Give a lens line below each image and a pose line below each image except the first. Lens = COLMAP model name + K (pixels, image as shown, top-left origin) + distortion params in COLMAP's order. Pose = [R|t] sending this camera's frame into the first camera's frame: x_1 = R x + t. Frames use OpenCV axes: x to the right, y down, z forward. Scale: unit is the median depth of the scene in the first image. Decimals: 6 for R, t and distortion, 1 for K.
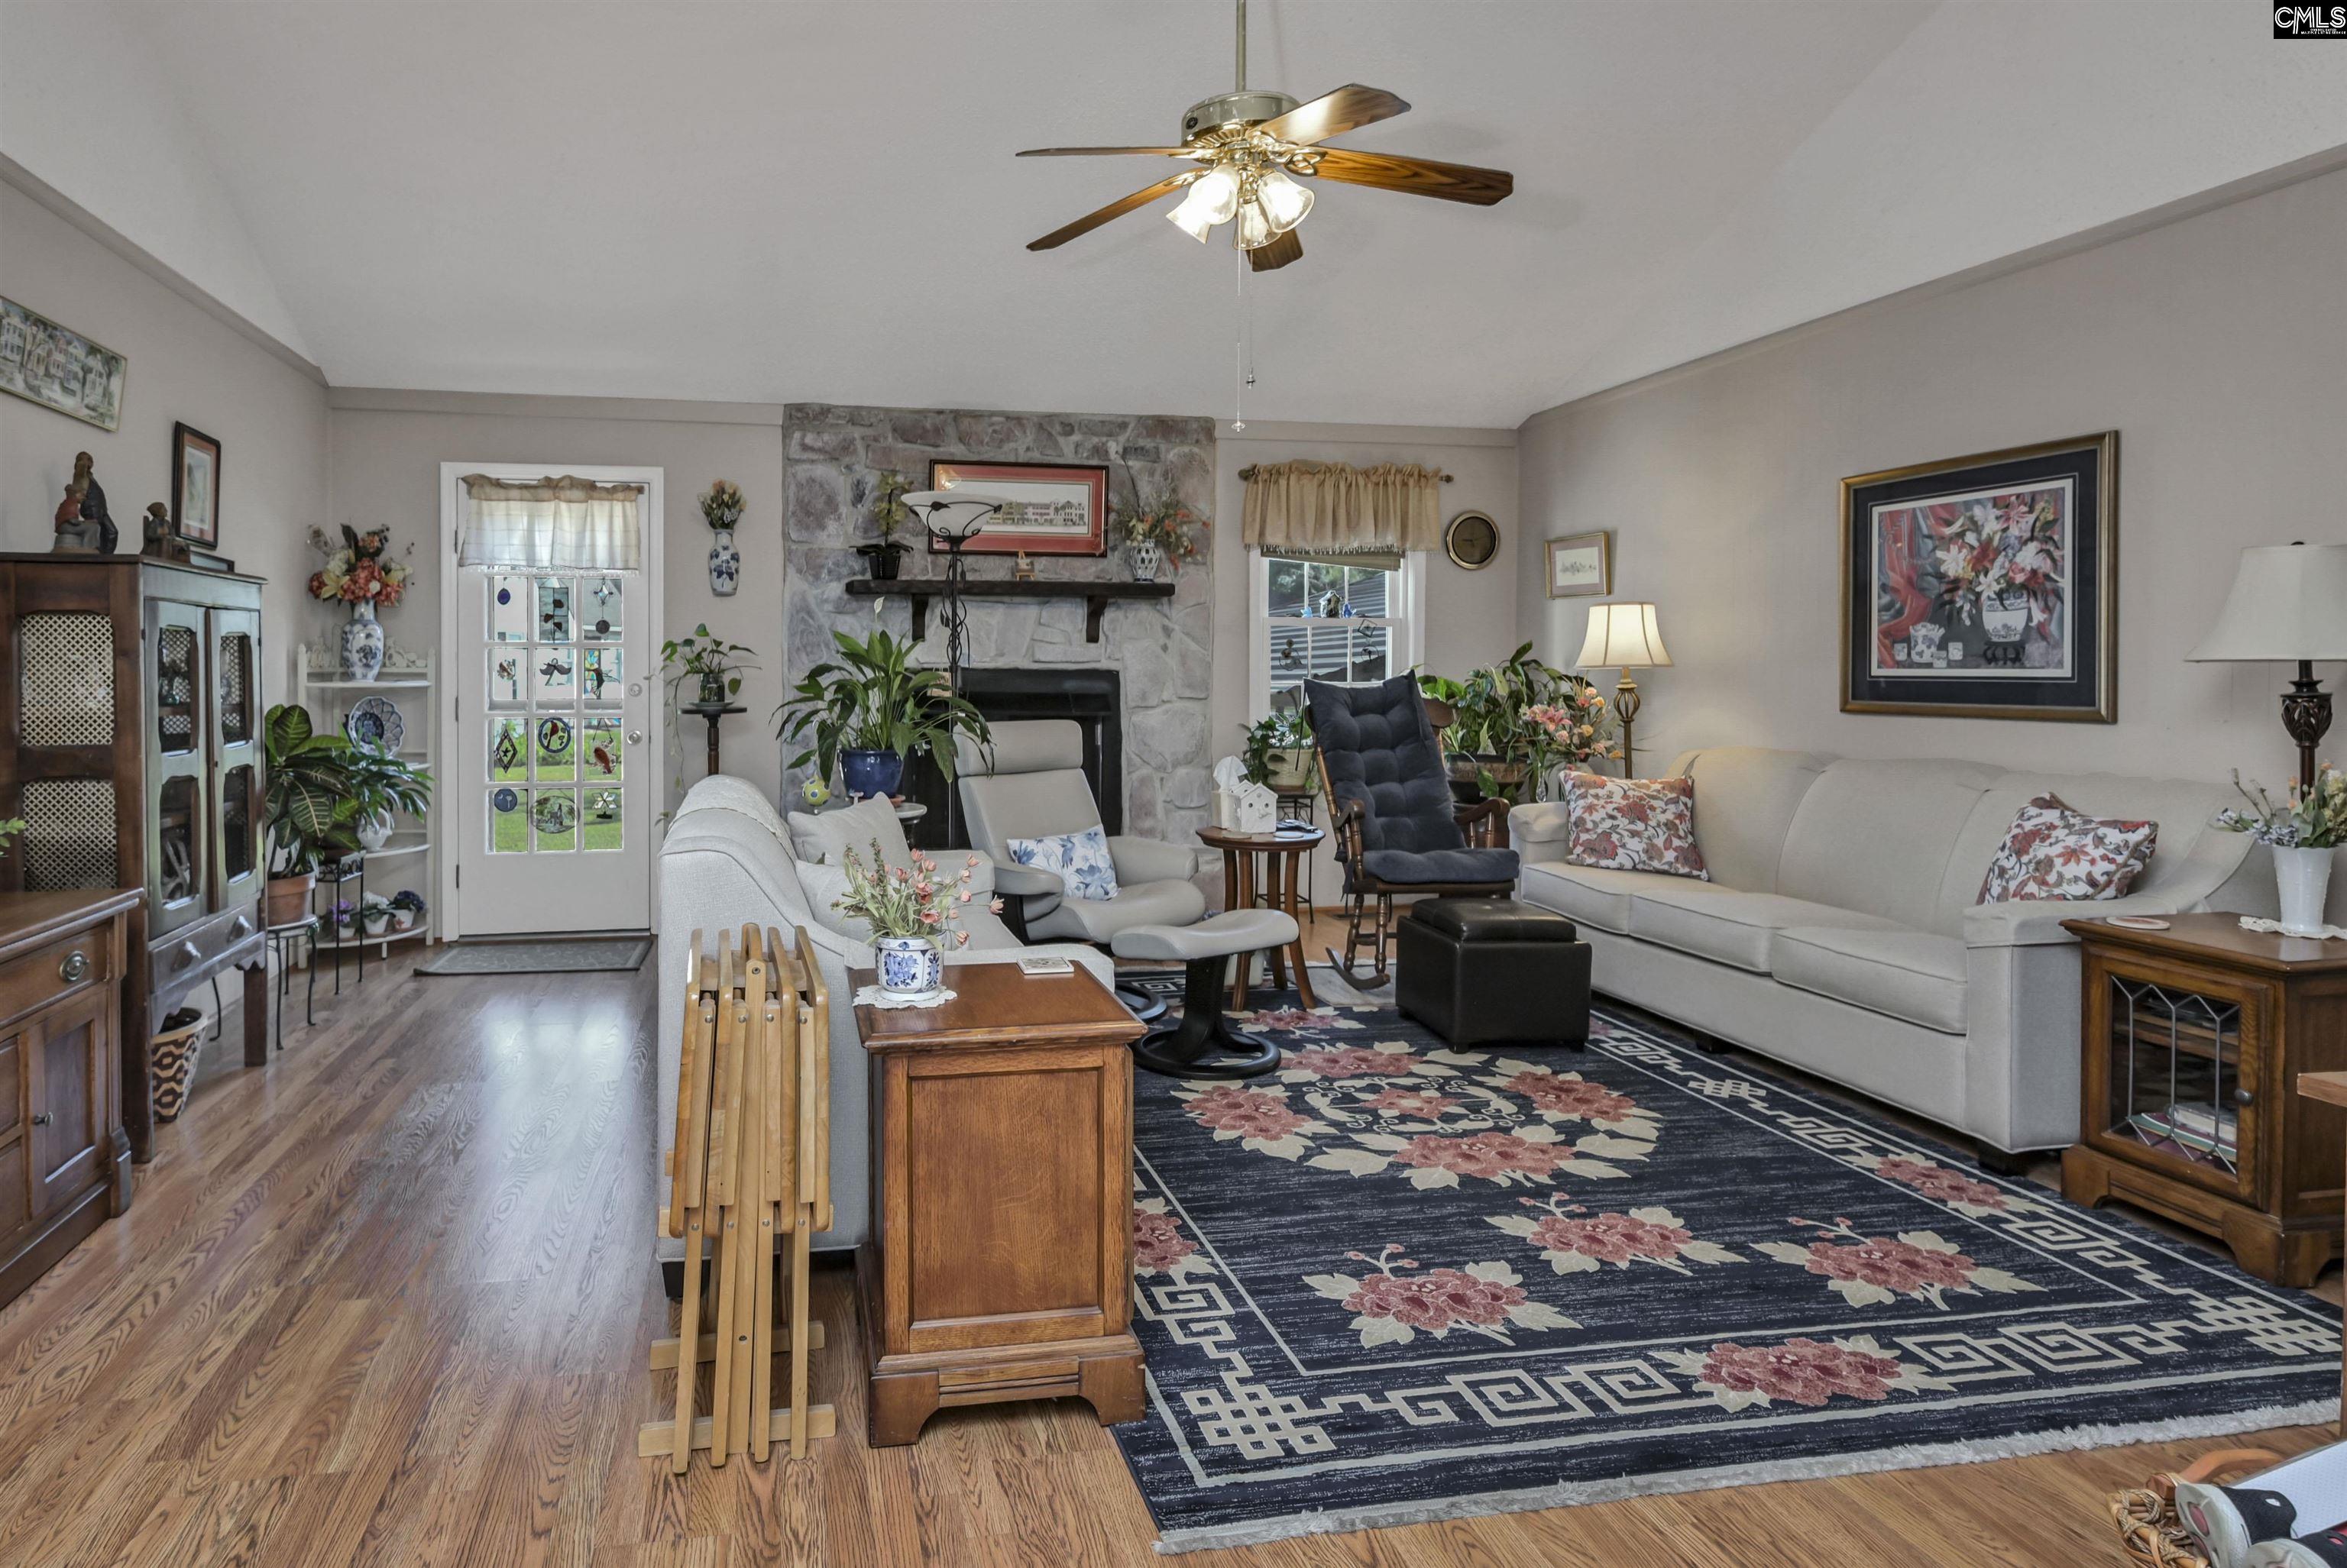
lens RADIAL K [[1253.8, 0, 1010.4], [0, 1253.8, 682.7], [0, 0, 1]] dist [-0.004329, -0.001405]
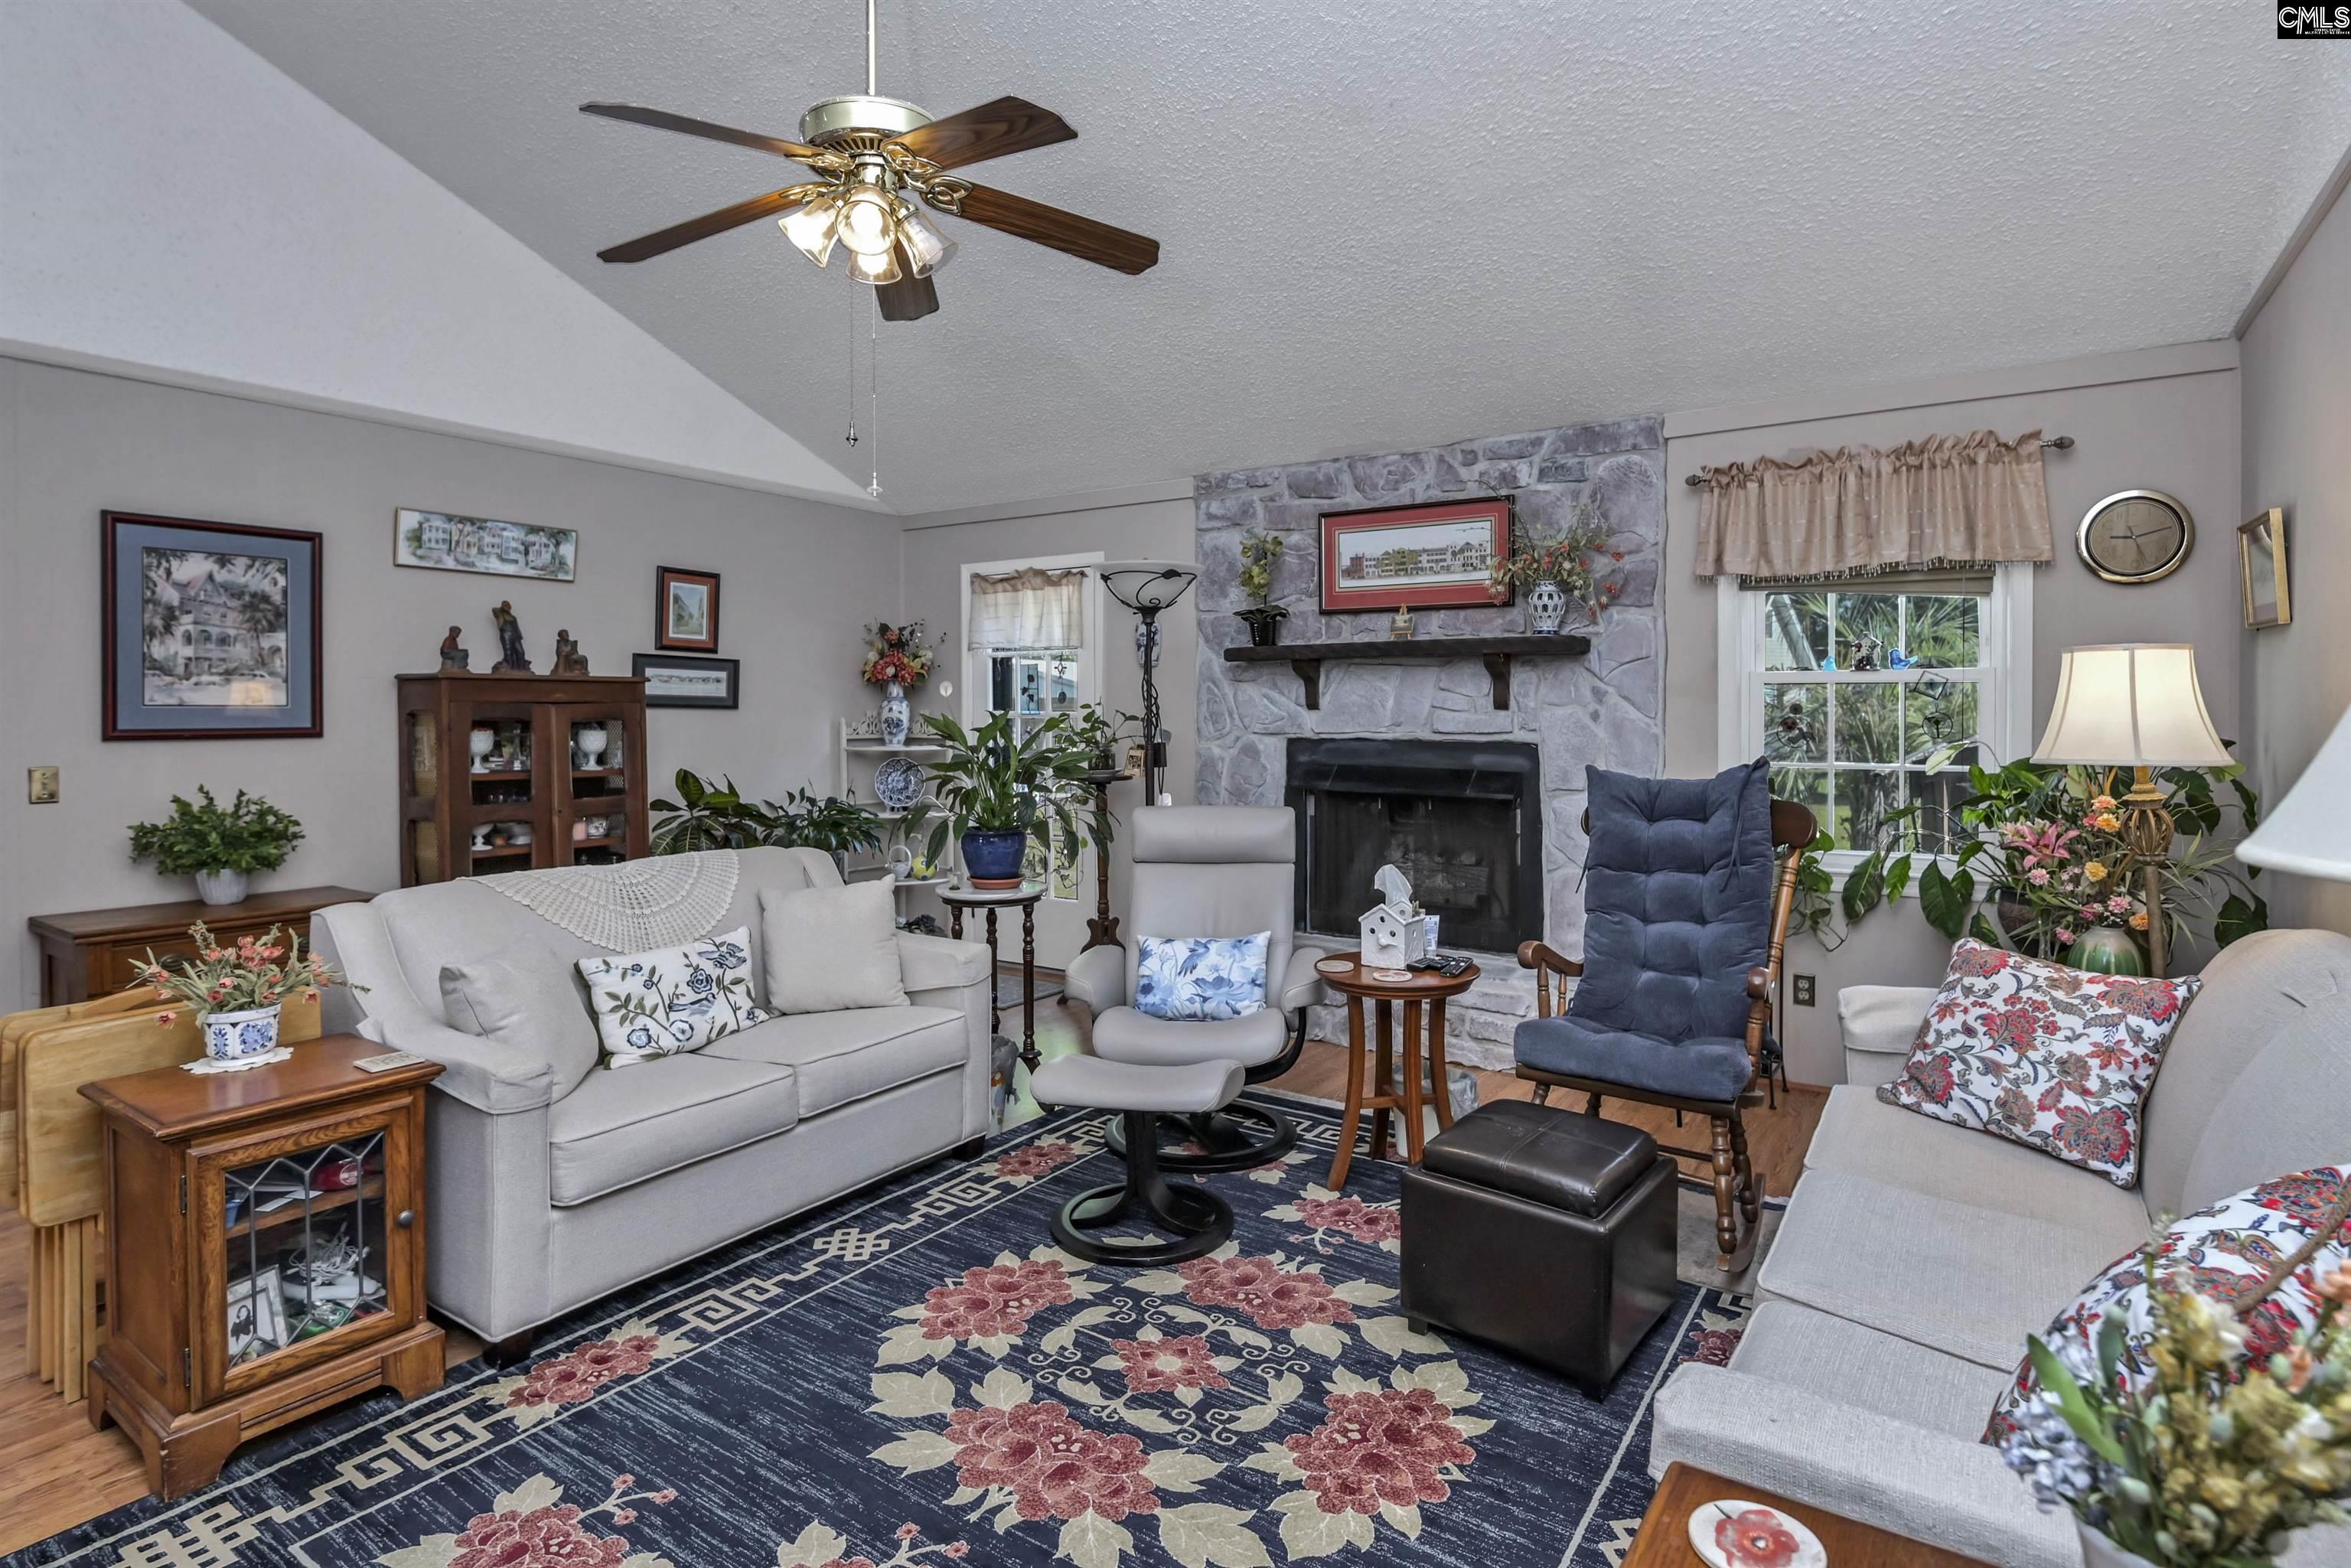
lens RADIAL K [[1205.6, 0, 1189.3], [0, 1205.6, 714.1], [0, 0, 1]] dist [0.005729, -0.009278]
pose [[0.724755, -0.000013, -0.689007, 0.646620], [-0.004665, 0.999977, -0.004925, -0.033869], [0.688991, 0.006784, 0.724738, 0.389296]]
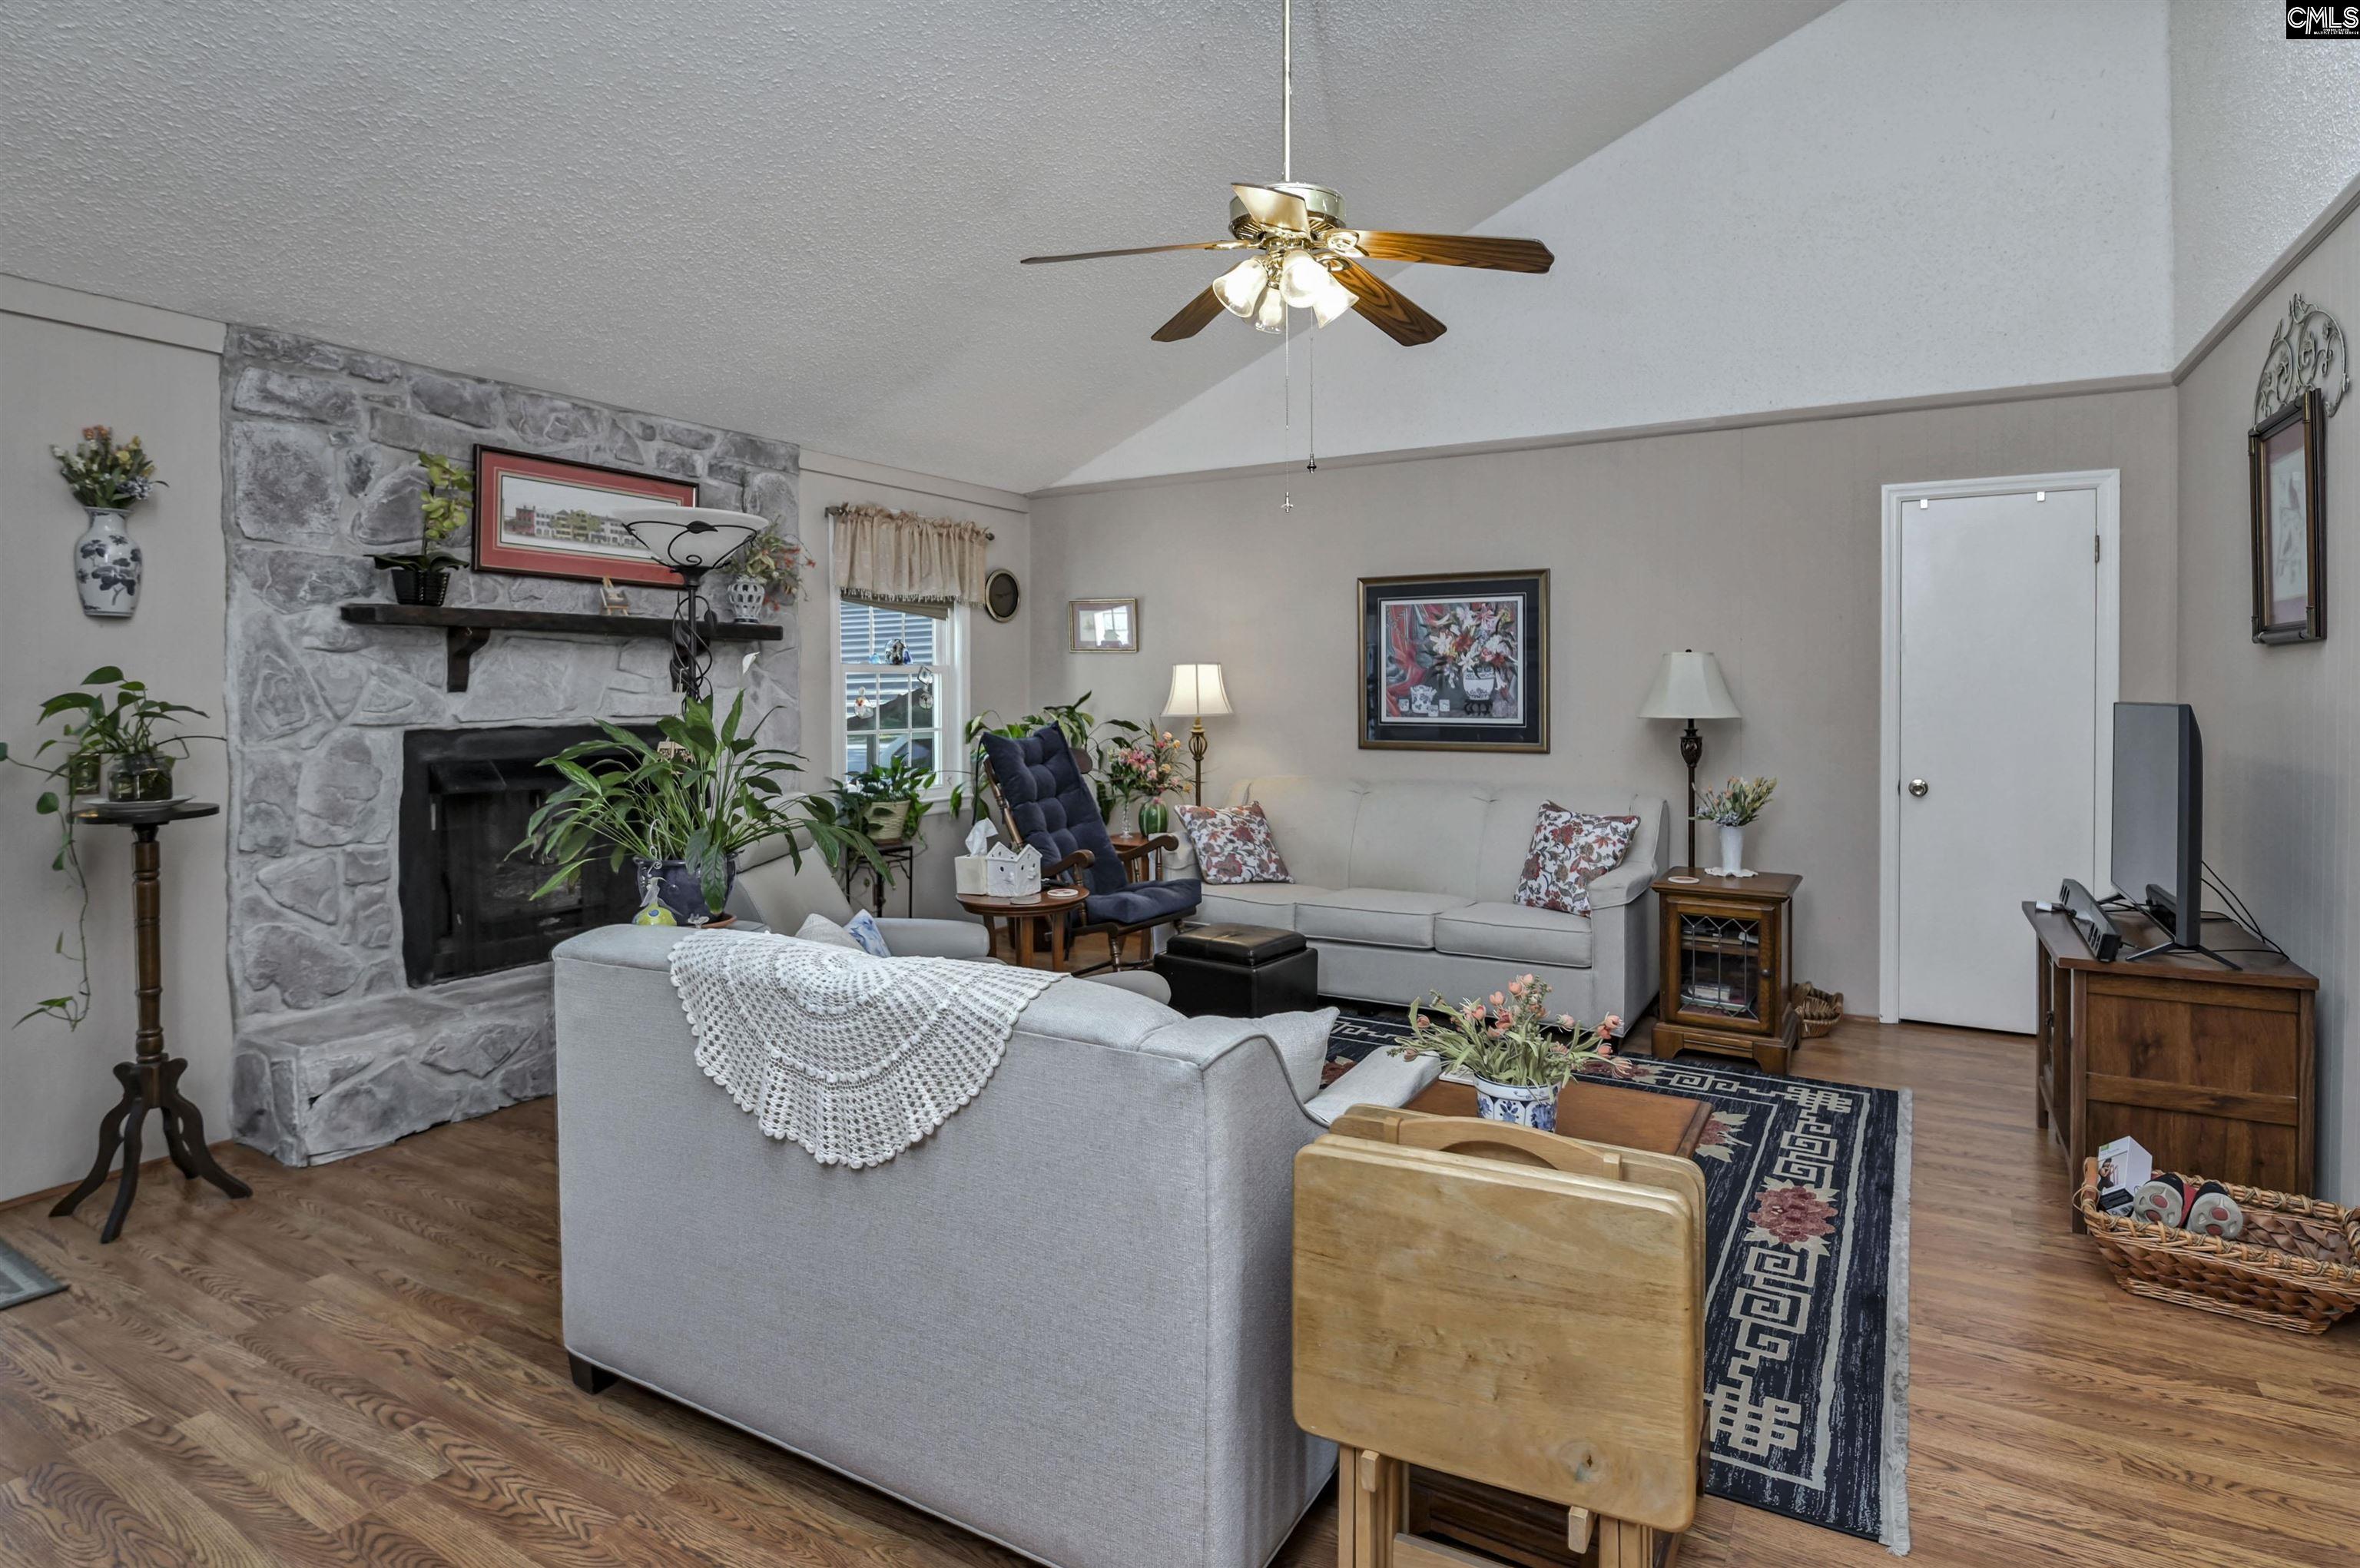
lens RADIAL K [[1152.9, 0, 1231.8], [0, 1152.9, 706.2], [0, 0, 1]] dist [0.002389, -0.009550]
pose [[0.633707, -0.012734, 0.773468, -0.412083], [0.009511, 0.999917, 0.008670, -0.035685], [-0.773515, 0.001862, 0.633775, 0.312647]]
